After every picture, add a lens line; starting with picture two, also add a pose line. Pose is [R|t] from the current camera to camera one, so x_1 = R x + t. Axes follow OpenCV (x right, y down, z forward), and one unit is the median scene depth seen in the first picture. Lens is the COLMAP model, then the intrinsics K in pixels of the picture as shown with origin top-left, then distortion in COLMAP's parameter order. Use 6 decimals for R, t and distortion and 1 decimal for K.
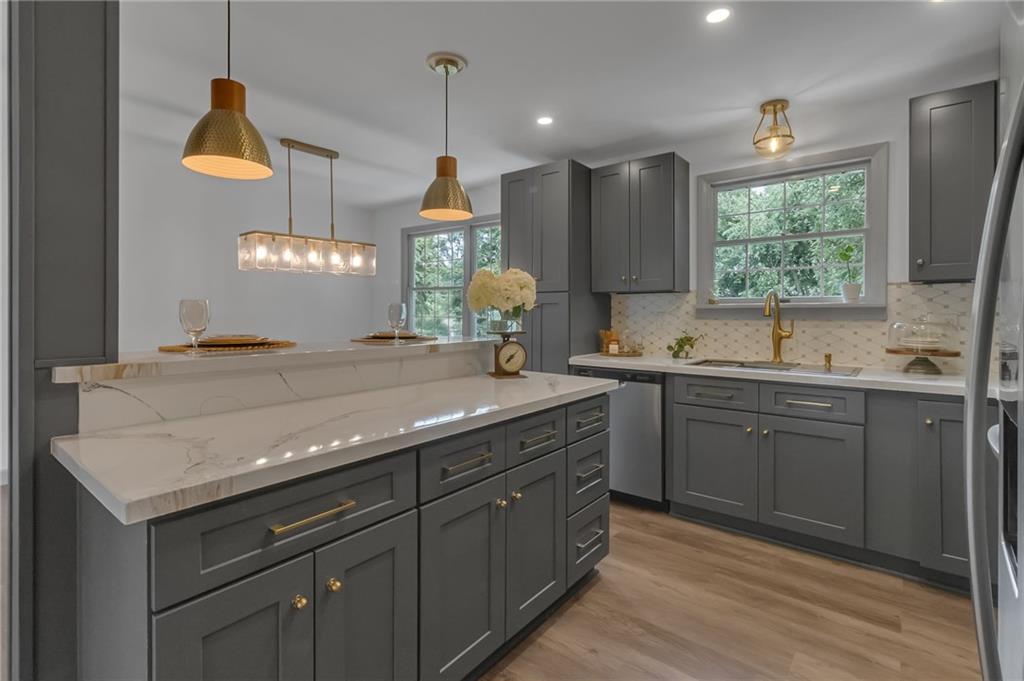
lens RADIAL K [[479.1, 0, 512.0], [0, 479.1, 313.5], [0, 0, 1]] dist [-0.000602, -0.000005]
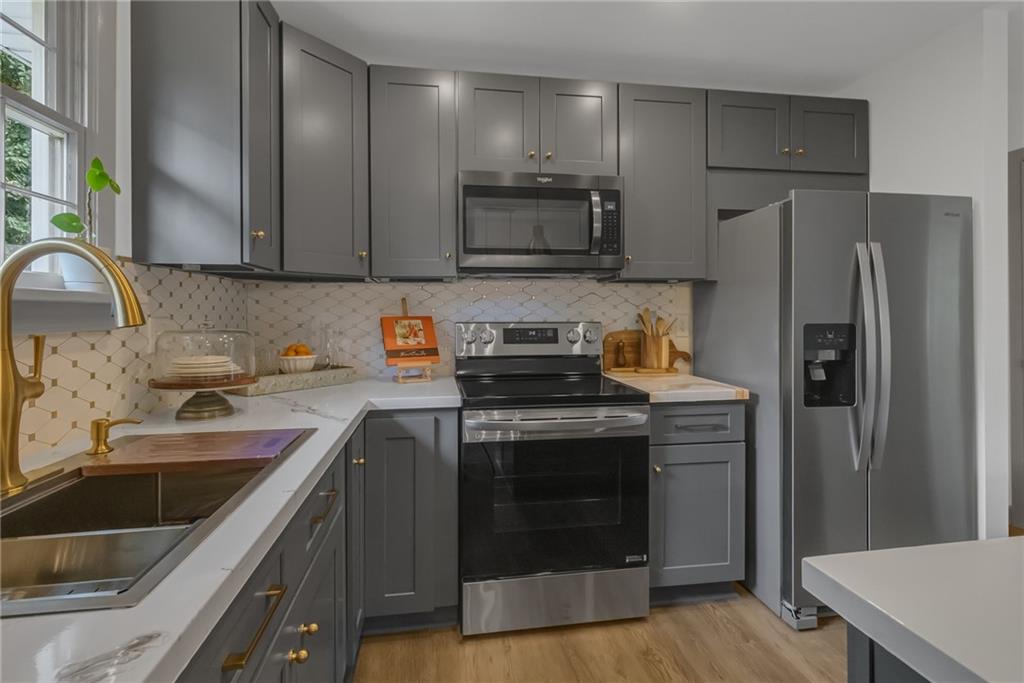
lens RADIAL K [[496.9, 0, 513.4], [0, 496.9, 315.3], [0, 0, 1]] dist [-0.001003, 0.000160]
pose [[-0.741770, 0.000500, 0.670654, 0.140797], [0.005711, 0.999968, 0.005571, -0.002289], [-0.670630, 0.007962, -0.741749, 1.093216]]
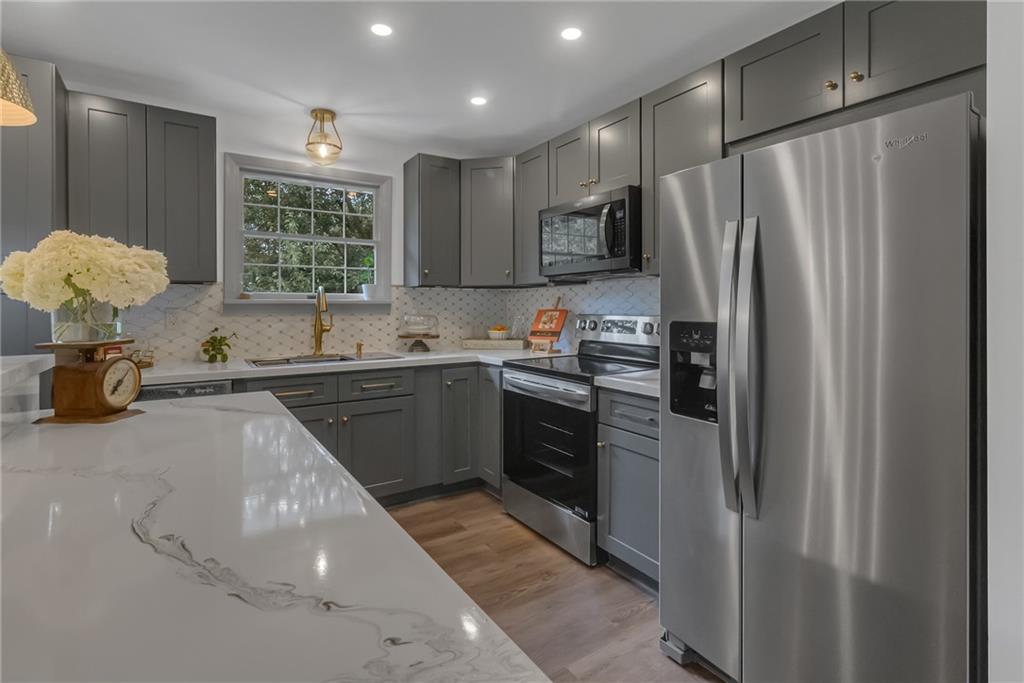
lens RADIAL K [[481.2, 0, 517.1], [0, 481.2, 304.6], [0, 0, 1]] dist [-0.000237, -0.000541]
pose [[0.299320, 0.004163, 0.954144, -0.355716], [0.003480, 0.999979, -0.005455, -0.002556], [-0.954147, 0.004954, 0.299299, 0.280586]]
